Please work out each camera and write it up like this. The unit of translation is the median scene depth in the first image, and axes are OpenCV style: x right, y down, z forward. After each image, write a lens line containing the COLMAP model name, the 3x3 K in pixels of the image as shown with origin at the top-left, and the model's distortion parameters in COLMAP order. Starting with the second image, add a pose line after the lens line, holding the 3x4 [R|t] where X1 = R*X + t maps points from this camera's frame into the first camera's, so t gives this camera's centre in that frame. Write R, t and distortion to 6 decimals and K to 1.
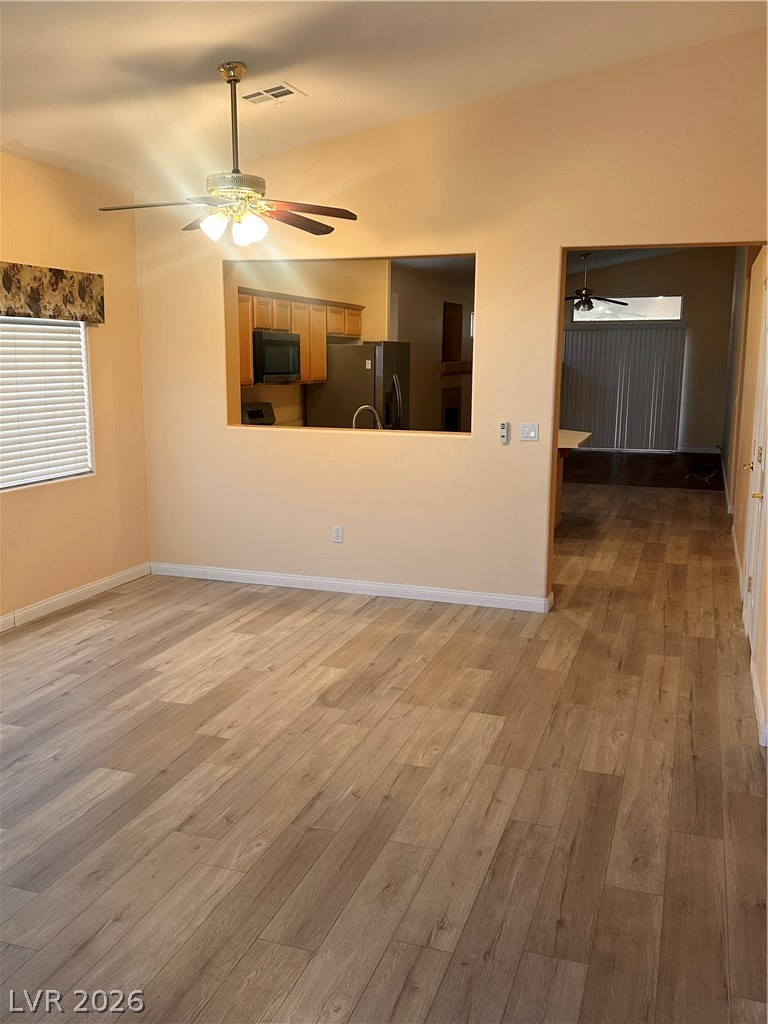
lens RADIAL K [[901.7, 0, 384.6], [0, 901.7, 512.3], [0, 0, 1]] dist [-0.053015, -0.038093]
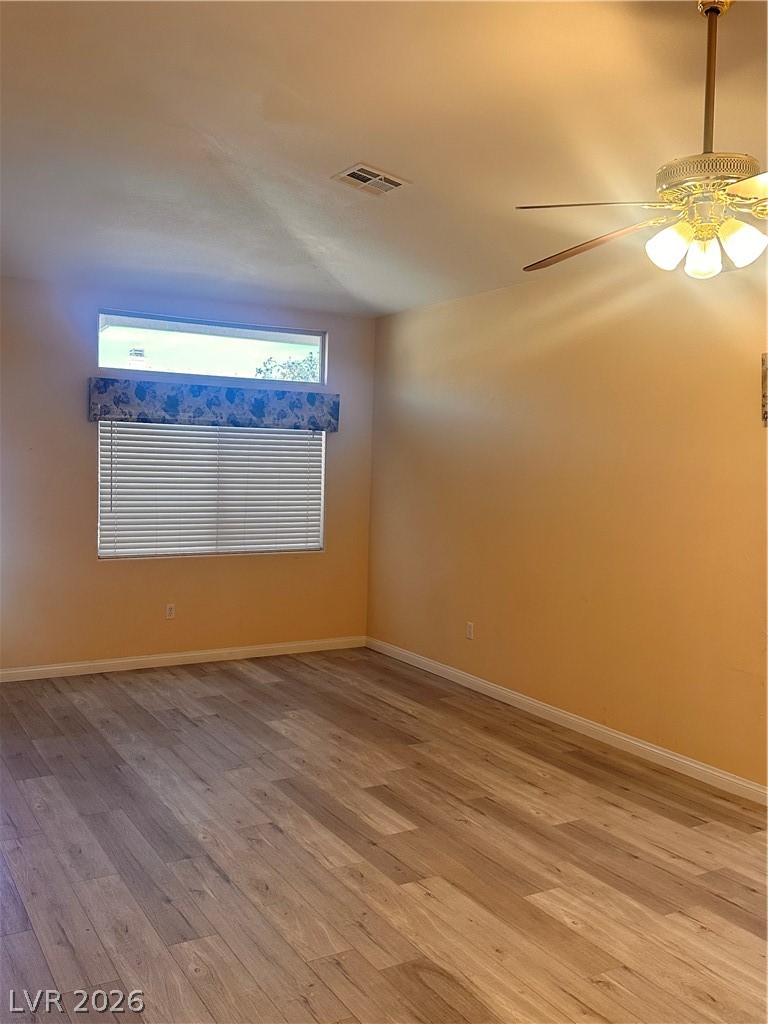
lens RADIAL K [[901.7, 0, 388.9], [0, 901.7, 505.7], [0, 0, 1]] dist [-0.053015, -0.038093]
pose [[-0.631170, 0.015691, -0.775486, 0.515565], [-0.183999, 0.968228, 0.169348, -0.257423], [0.753504, 0.249577, -0.608229, 1.473044]]
